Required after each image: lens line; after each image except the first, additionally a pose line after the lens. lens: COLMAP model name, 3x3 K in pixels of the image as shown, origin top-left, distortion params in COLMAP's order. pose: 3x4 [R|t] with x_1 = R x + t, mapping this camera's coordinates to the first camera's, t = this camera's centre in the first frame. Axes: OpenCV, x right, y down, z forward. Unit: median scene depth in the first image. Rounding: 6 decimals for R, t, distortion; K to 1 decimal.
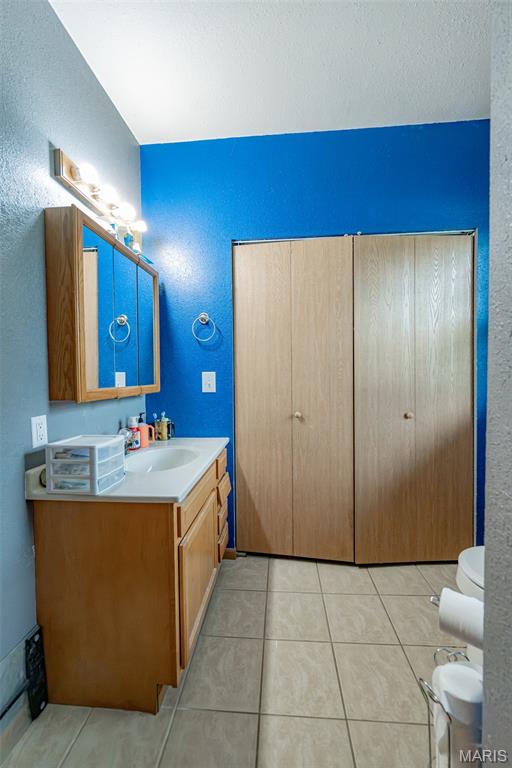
lens RADIAL K [[299.7, 0, 255.9], [0, 299.7, 382.2], [0, 0, 1]] dist [-0.000303, -0.000040]
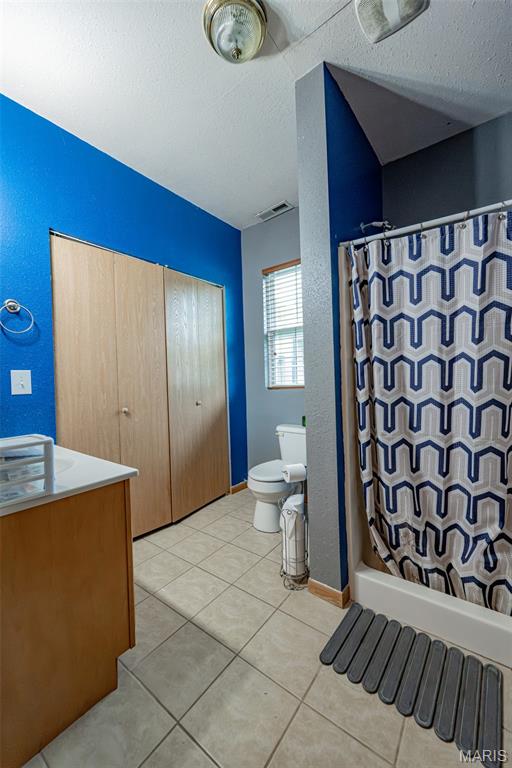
lens RADIAL K [[299.7, 0, 255.0], [0, 299.7, 383.5], [0, 0, 1]] dist [-0.000303, -0.000040]
pose [[0.548841, -0.015731, 0.835779, -0.530364], [0.045836, 0.998885, -0.011298, 0.045221], [-0.834669, 0.044509, 0.548950, -0.015006]]
